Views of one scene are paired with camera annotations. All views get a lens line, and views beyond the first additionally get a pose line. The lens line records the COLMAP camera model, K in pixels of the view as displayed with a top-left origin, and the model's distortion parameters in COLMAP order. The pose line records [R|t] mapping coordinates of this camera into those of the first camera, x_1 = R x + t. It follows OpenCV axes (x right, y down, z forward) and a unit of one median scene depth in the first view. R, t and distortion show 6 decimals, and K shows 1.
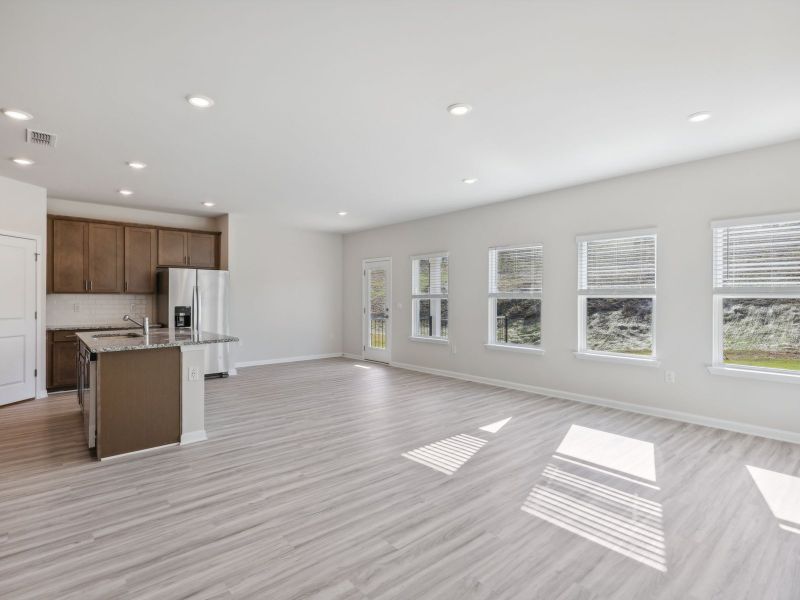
lens RADIAL K [[417.9, 0, 397.7], [0, 417.9, 293.6], [0, 0, 1]] dist [-0.002453, 0.001007]
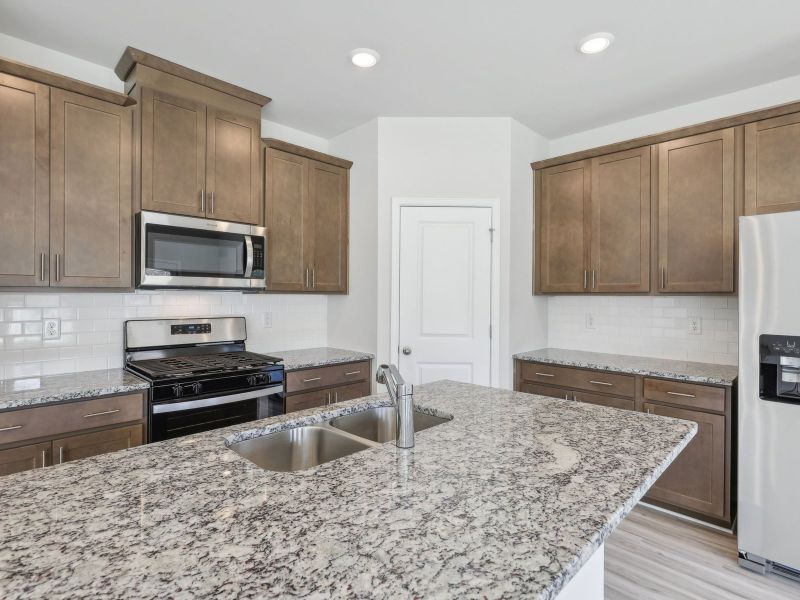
lens RADIAL K [[417.9, 0, 396.1], [0, 417.9, 295.3], [0, 0, 1]] dist [-0.002453, 0.001007]
pose [[0.077349, -0.003814, -0.996997, -0.242340], [0.004348, 0.999984, -0.003488, 0.001067], [0.996995, -0.004065, 0.077365, 0.715250]]
